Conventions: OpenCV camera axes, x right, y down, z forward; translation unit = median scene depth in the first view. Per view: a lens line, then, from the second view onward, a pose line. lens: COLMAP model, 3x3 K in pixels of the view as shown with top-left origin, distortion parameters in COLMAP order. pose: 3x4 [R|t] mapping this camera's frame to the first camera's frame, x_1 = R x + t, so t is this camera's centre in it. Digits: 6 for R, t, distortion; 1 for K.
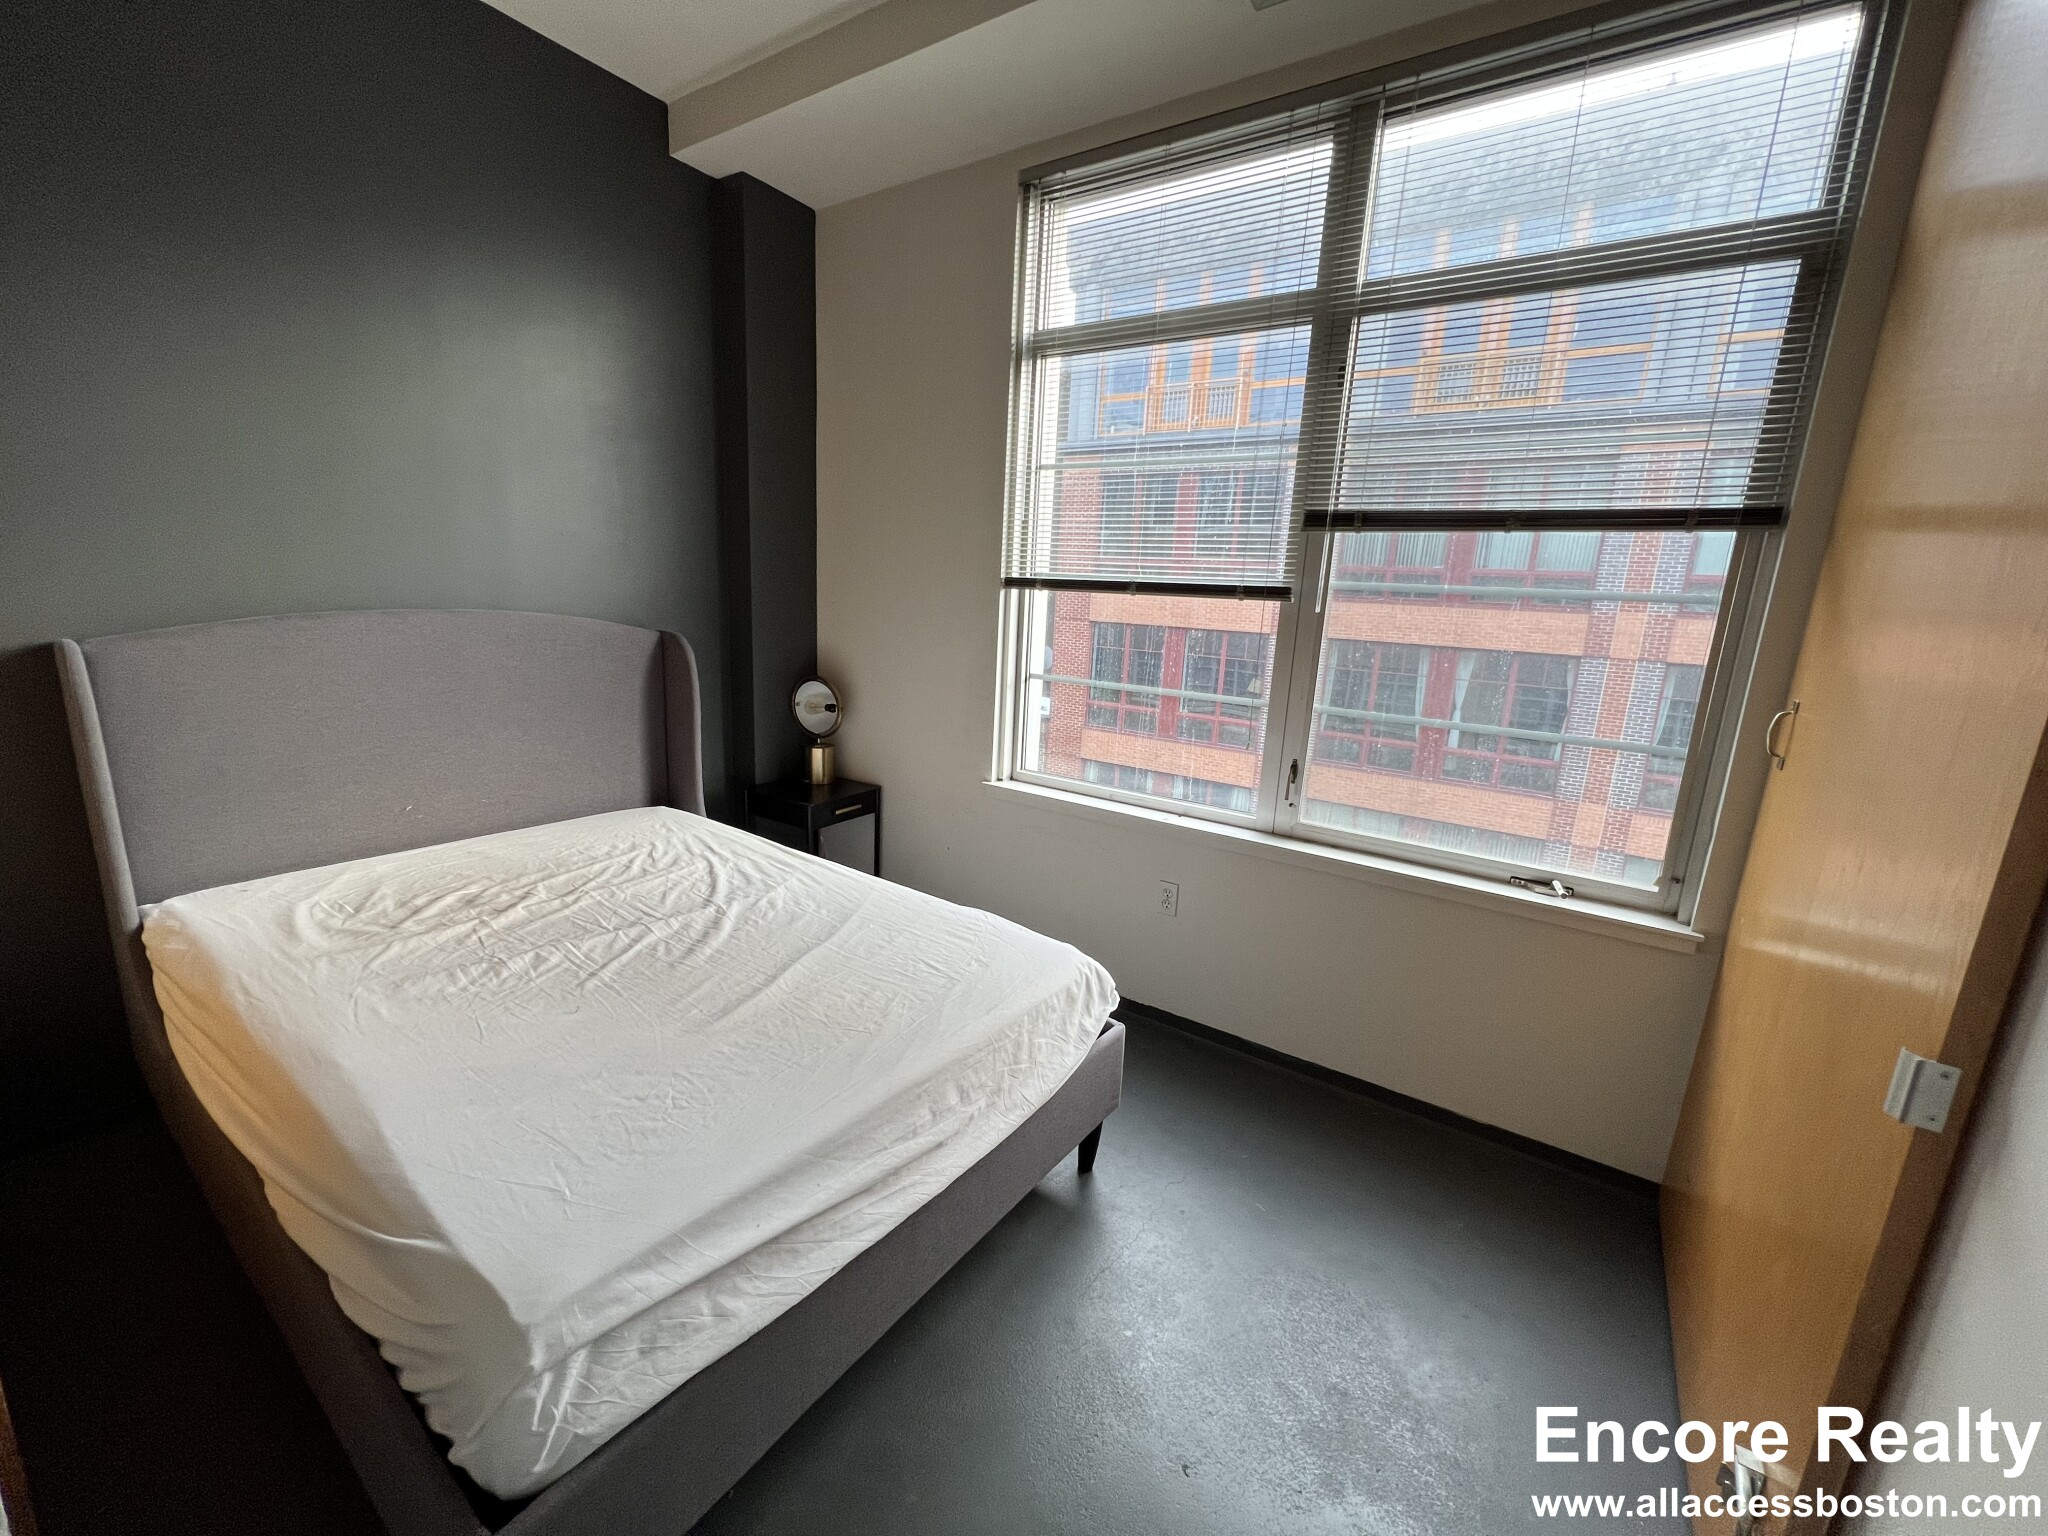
lens RADIAL K [[821.9, 0, 1024.0], [0, 821.9, 768.0], [0, 0, 1]] dist [0.000026, 0.000095]
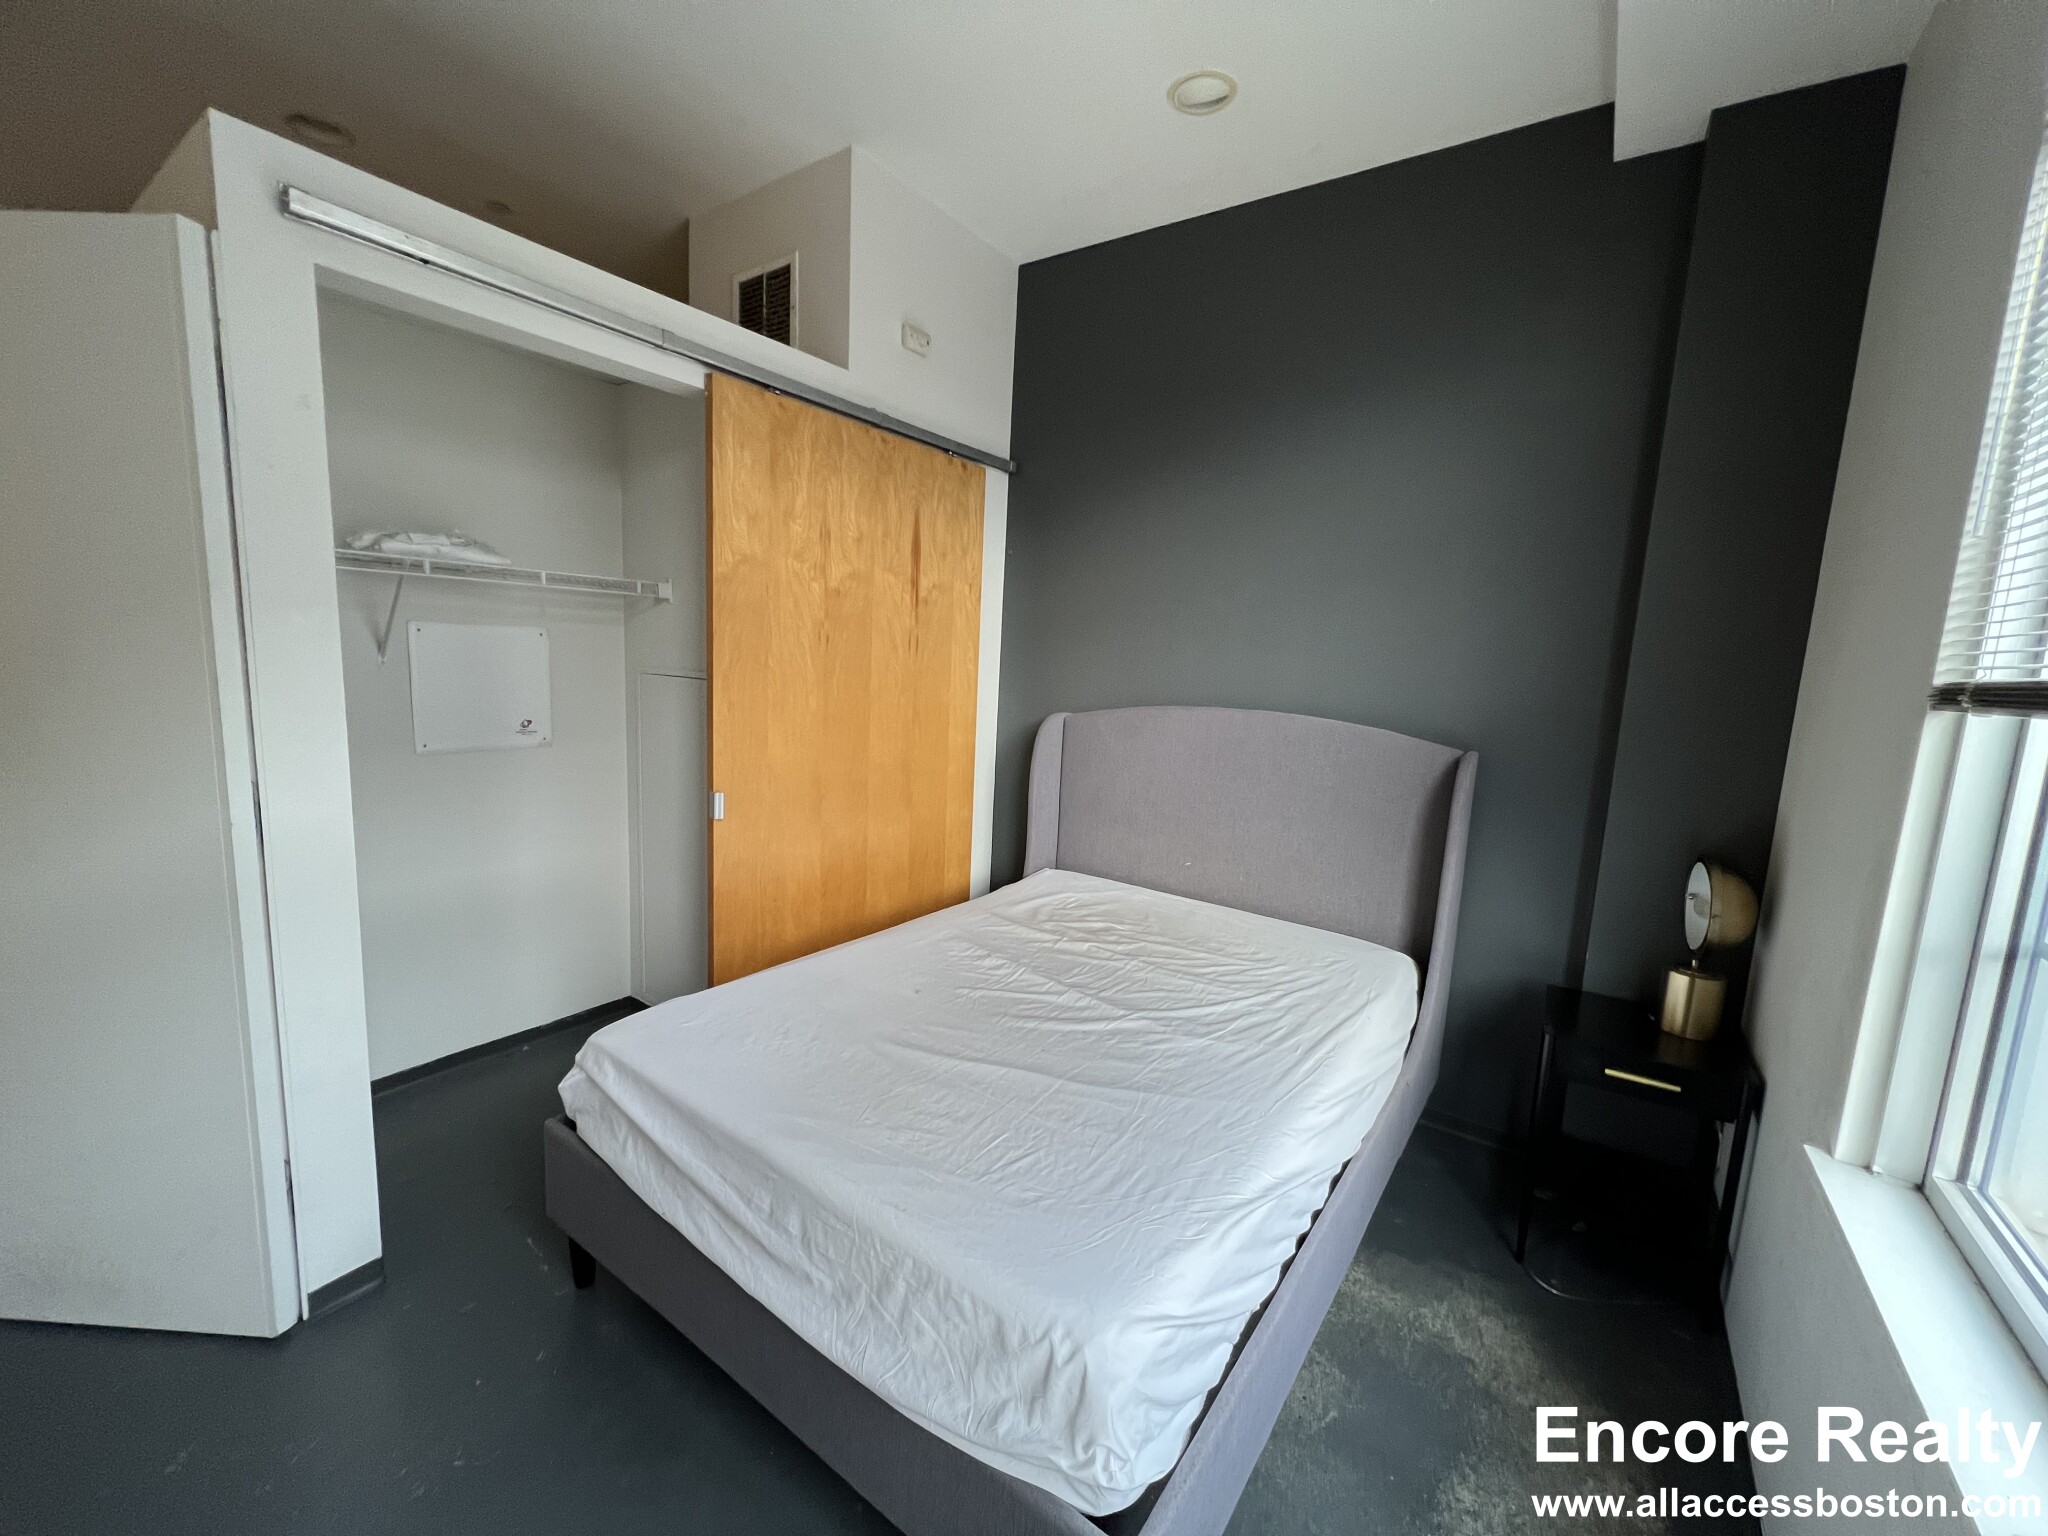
lens RADIAL K [[821.9, 0, 1024.0], [0, 821.9, 768.0], [0, 0, 1]] dist [0.000026, 0.000095]
pose [[-0.006930, 0.091677, -0.995765, 0.529980], [-0.260997, 0.961107, 0.090302, -0.153002], [0.965315, 0.260517, 0.017267, 0.777837]]
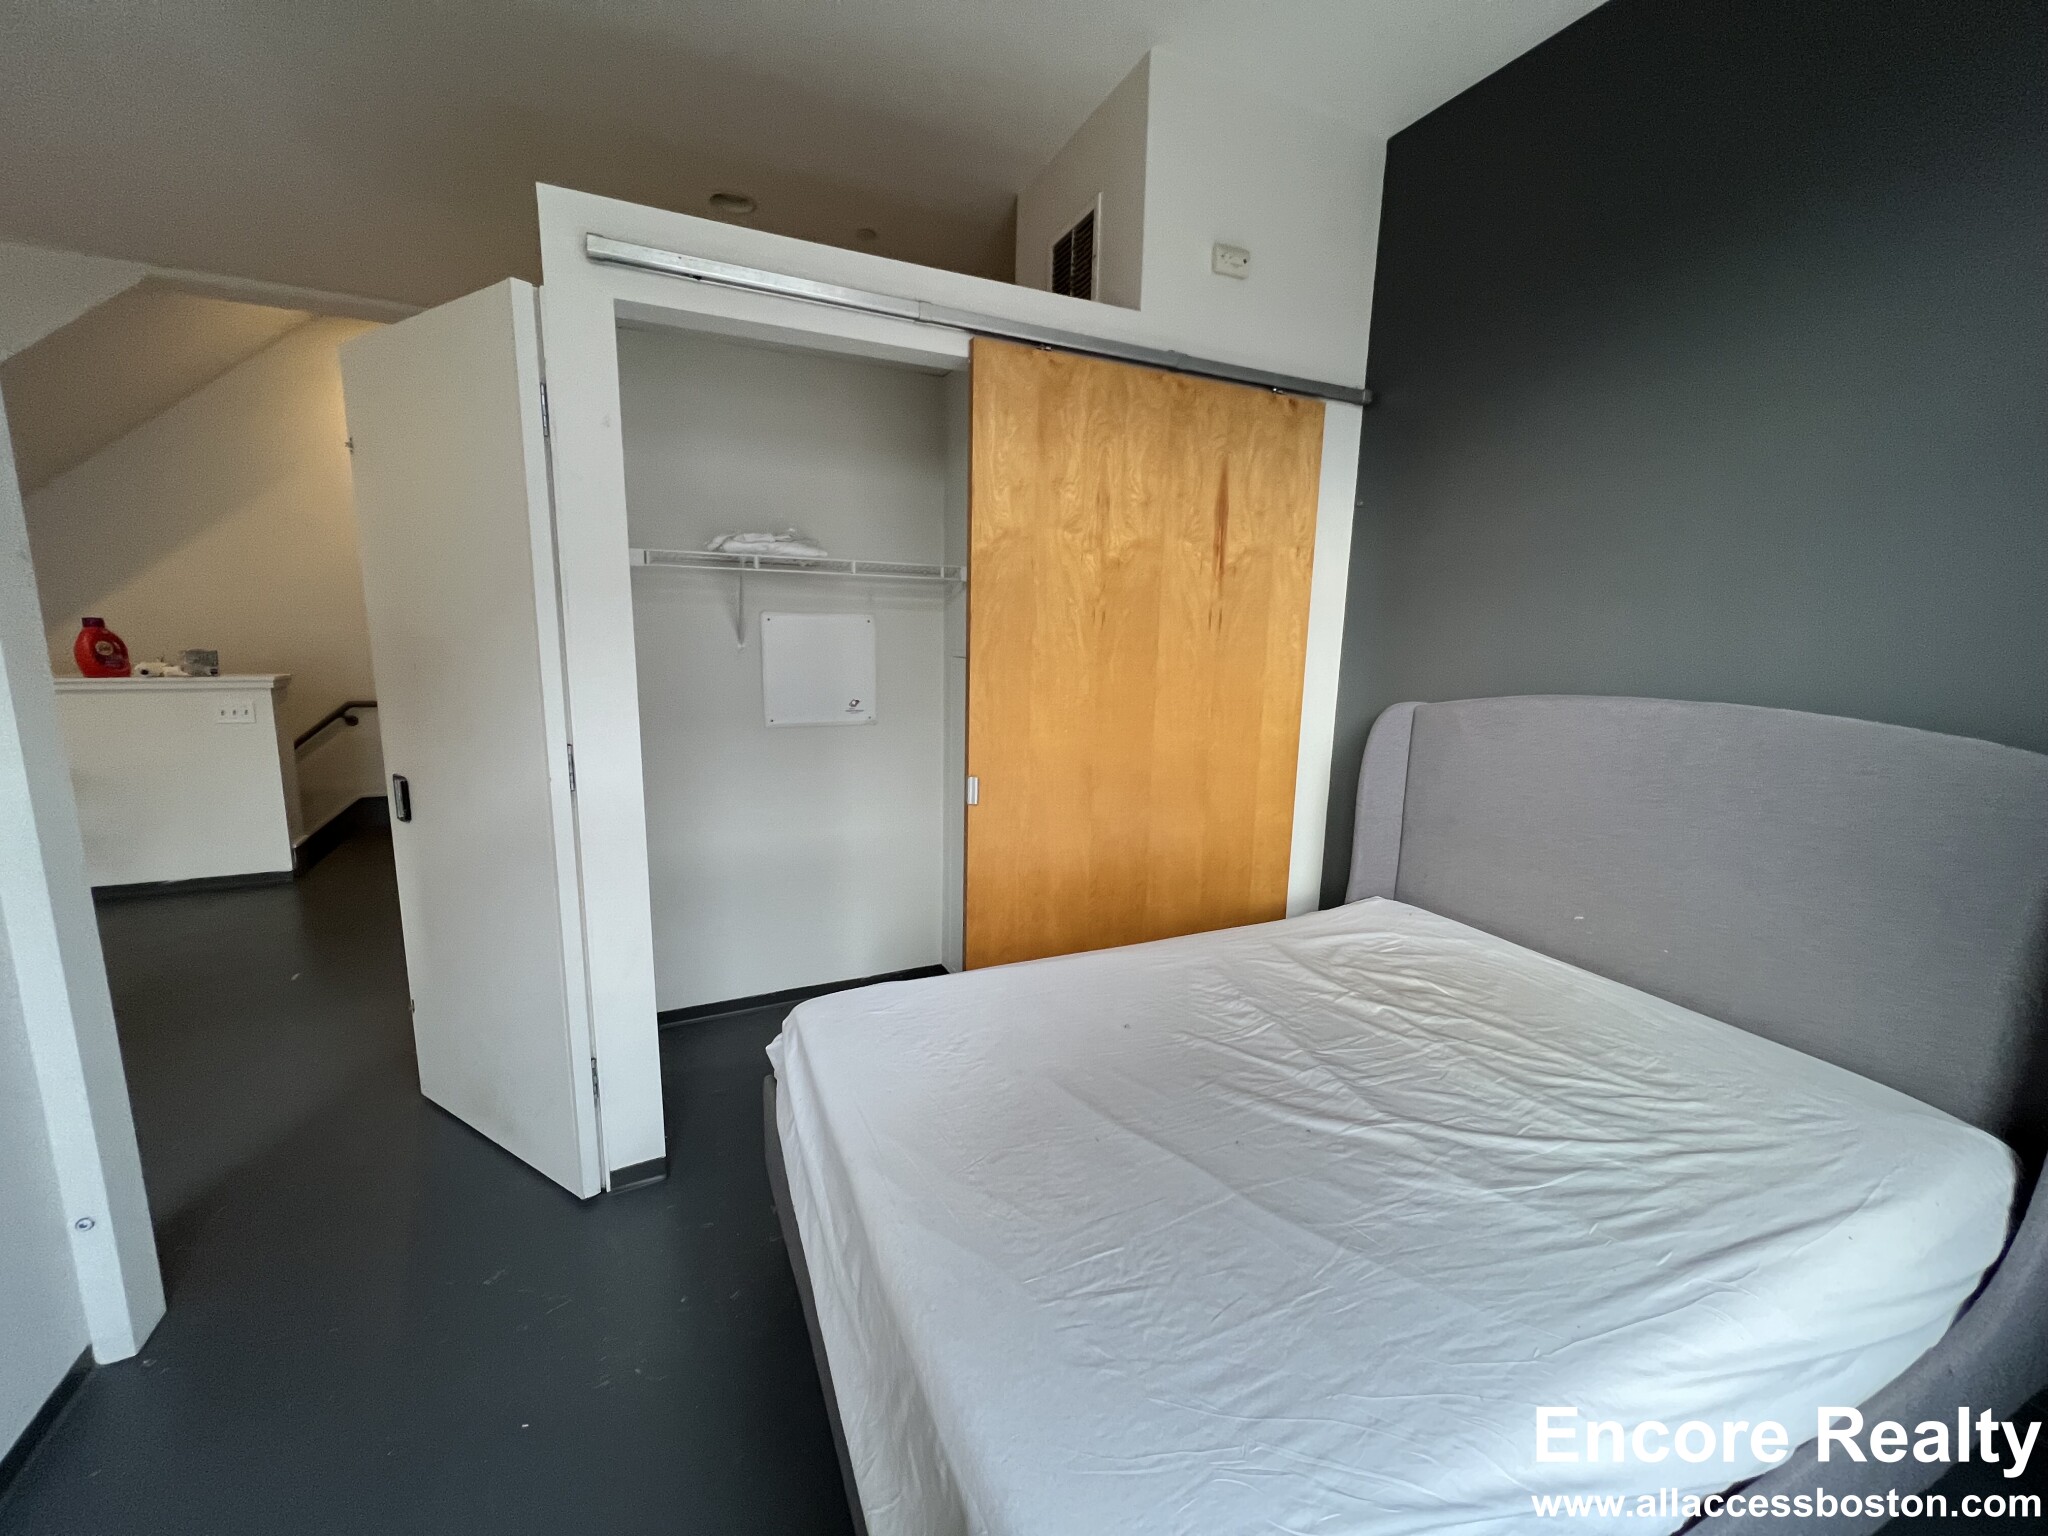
lens RADIAL K [[821.9, 0, 1024.0], [0, 821.9, 768.0], [0, 0, 1]] dist [0.000026, 0.000095]
pose [[-0.502401, 0.089964, -0.859942, 0.326207], [-0.229501, 0.945022, 0.232946, -0.190704], [0.833620, 0.314389, -0.454133, 0.947126]]
